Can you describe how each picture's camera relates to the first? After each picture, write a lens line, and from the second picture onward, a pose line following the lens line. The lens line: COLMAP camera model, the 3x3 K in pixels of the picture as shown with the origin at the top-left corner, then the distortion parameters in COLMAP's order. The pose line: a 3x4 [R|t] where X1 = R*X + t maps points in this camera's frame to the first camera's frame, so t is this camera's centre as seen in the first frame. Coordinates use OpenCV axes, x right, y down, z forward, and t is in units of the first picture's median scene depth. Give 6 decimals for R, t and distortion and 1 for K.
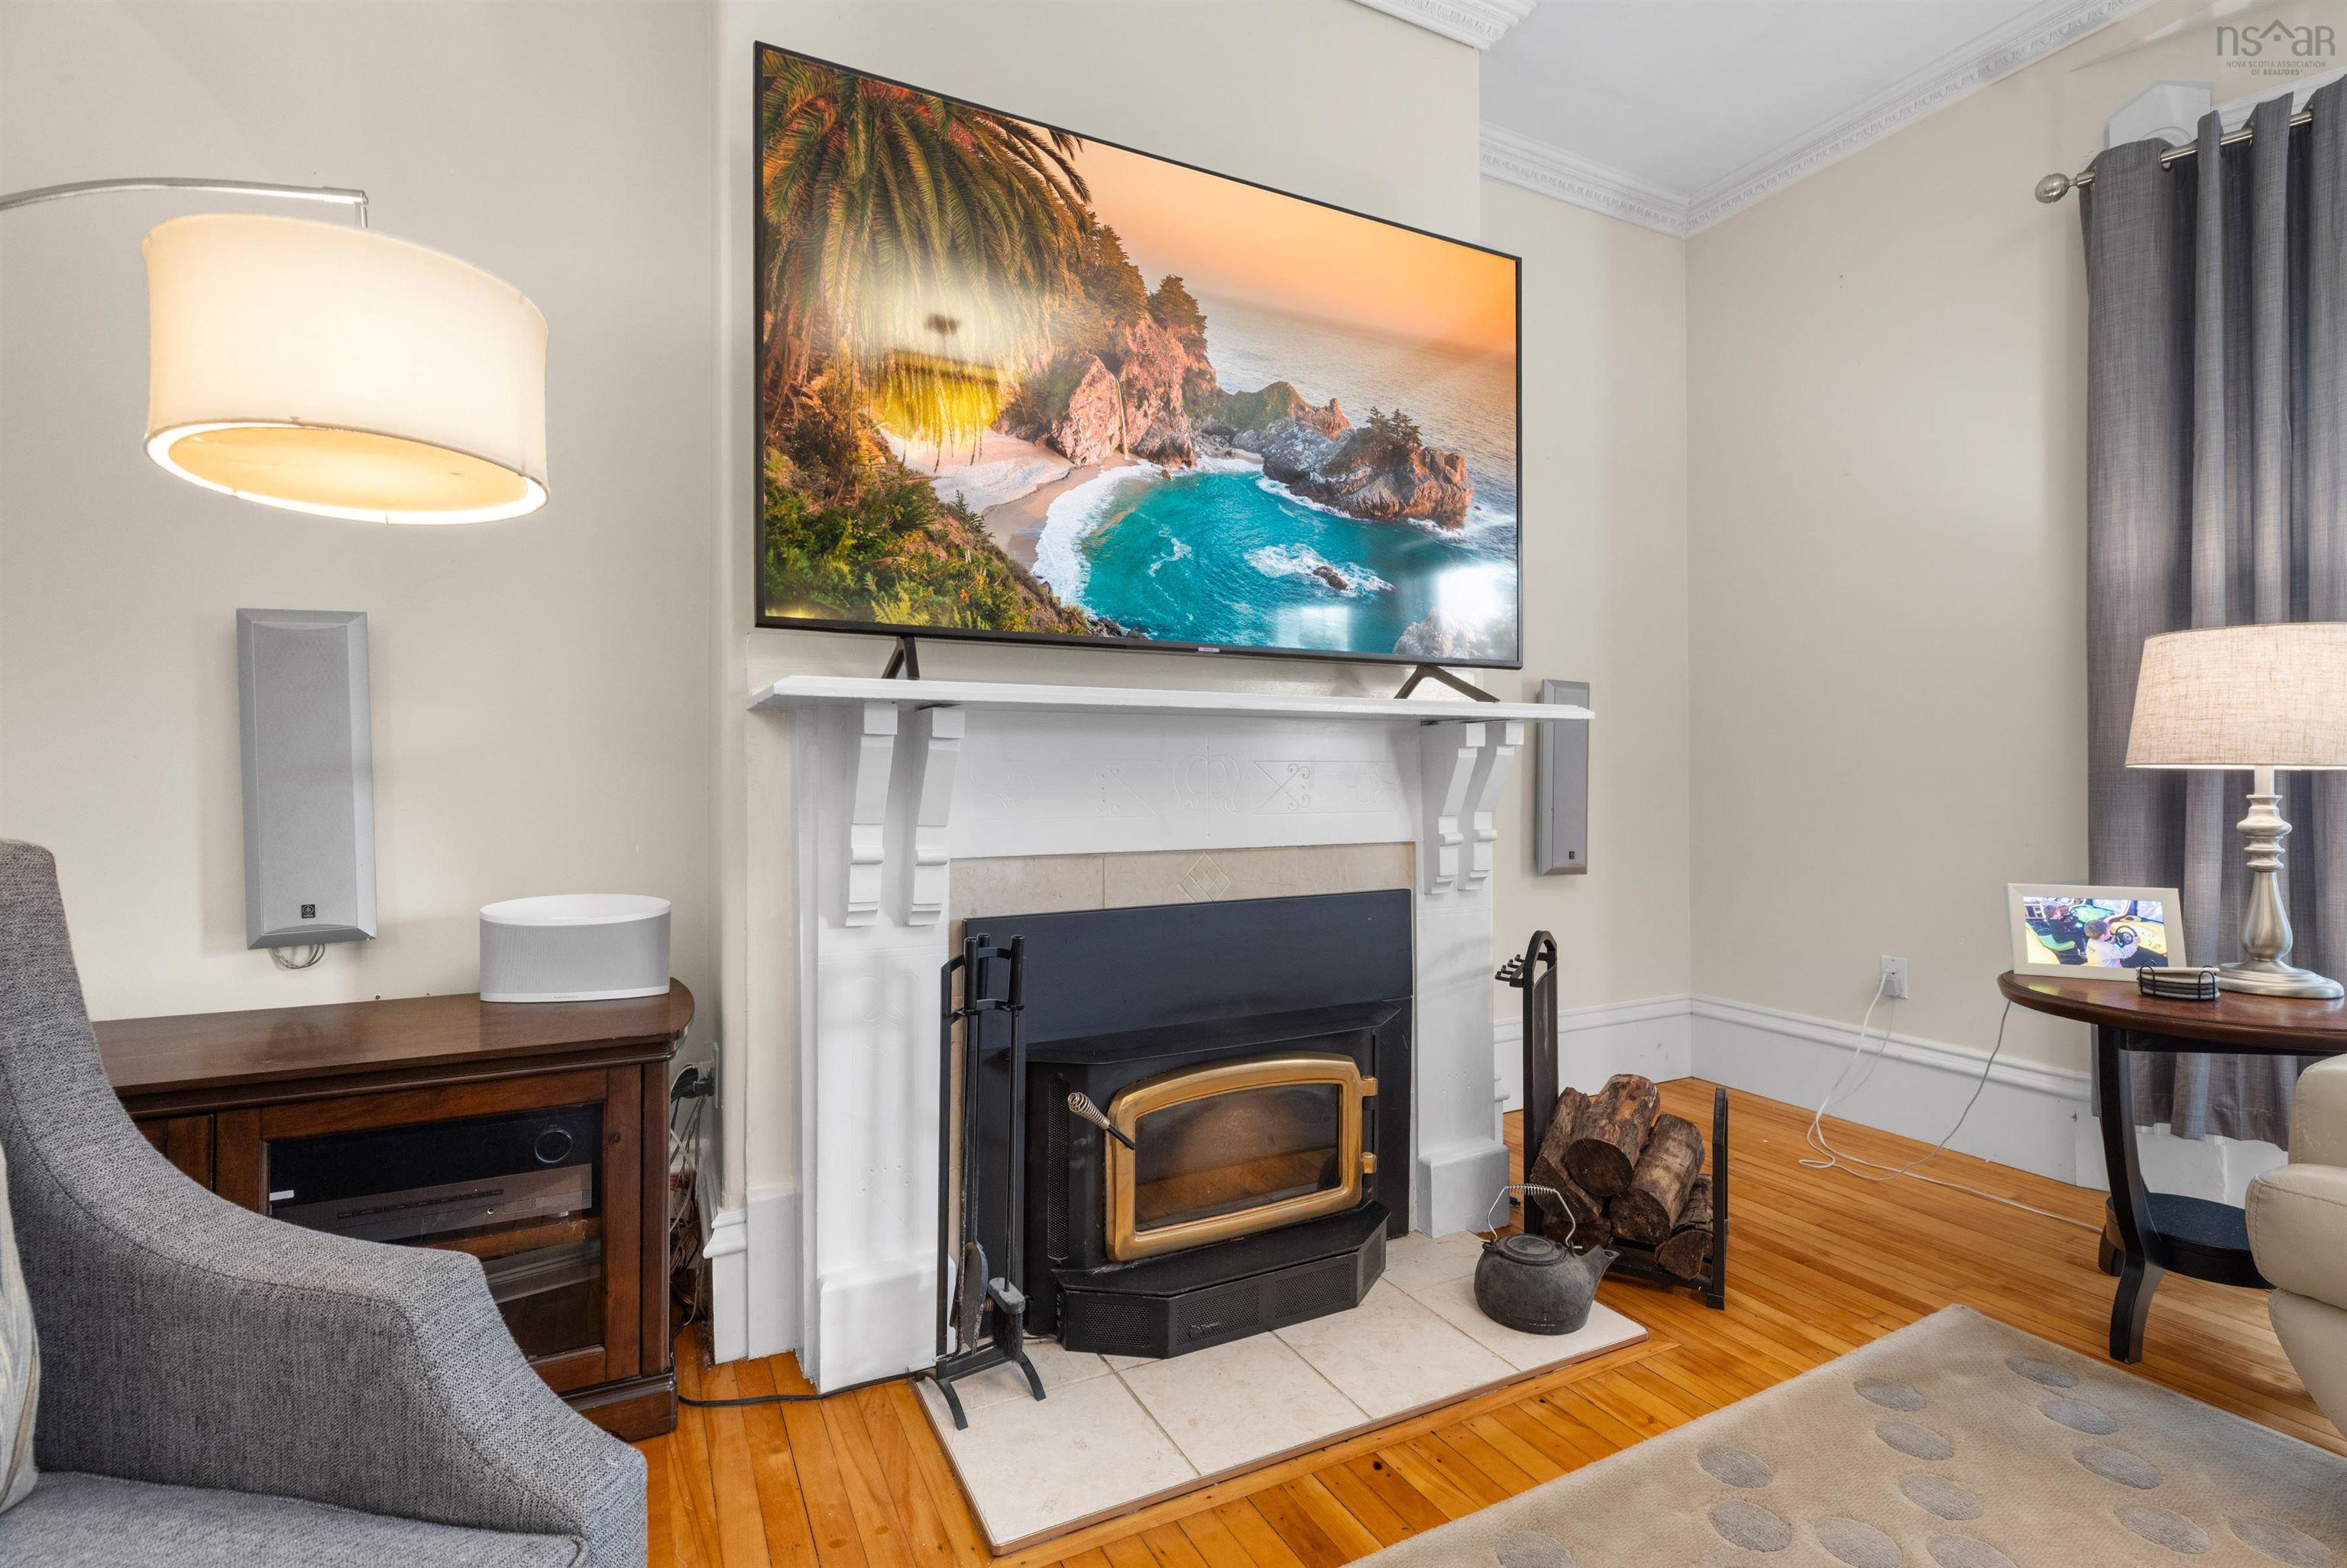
lens RADIAL K [[1114.6, 0, 1173.5], [0, 1114.6, 784.0], [0, 0, 1]] dist [0.004678, 0.000290]
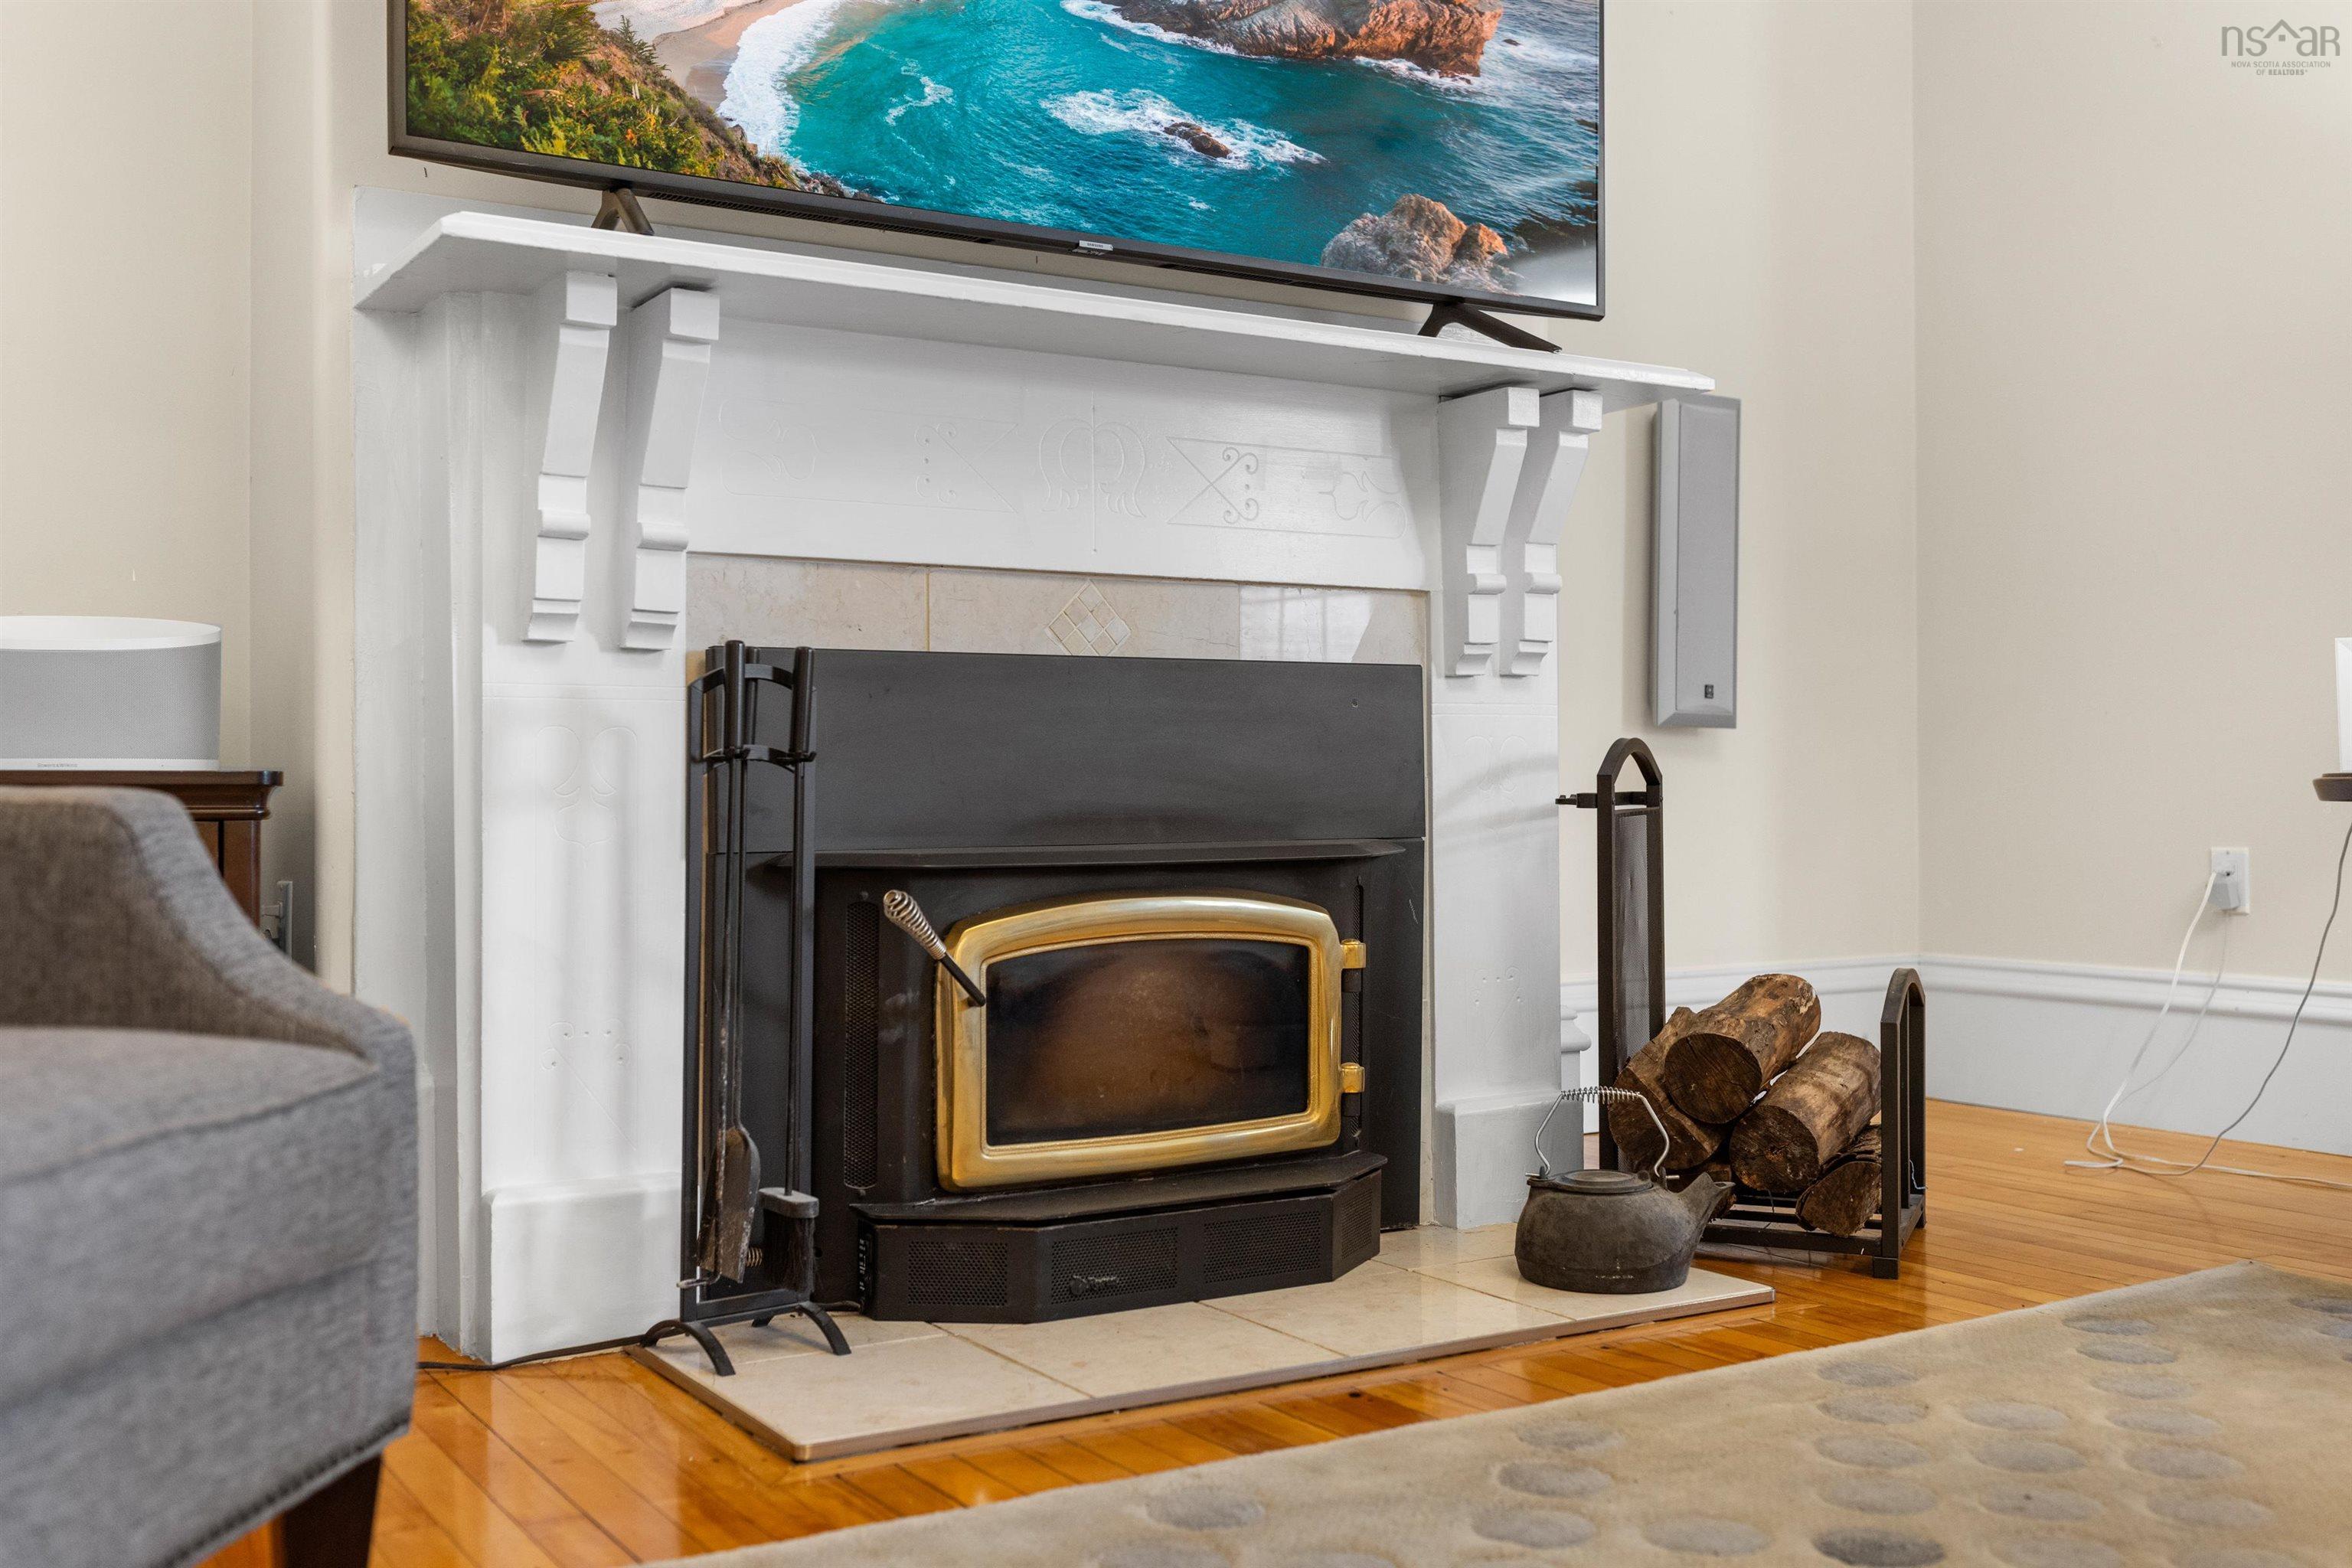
lens RADIAL K [[2324.5, 0, 1176.0], [0, 2324.5, 784.0], [0, 0, 1]] dist [0.018454, -0.015080]
pose [[0.996732, -0.000566, 0.080778, -0.029561], [0.001025, 0.999984, -0.005631, 0.190550], [-0.080773, 0.005696, 0.996716, -0.302504]]
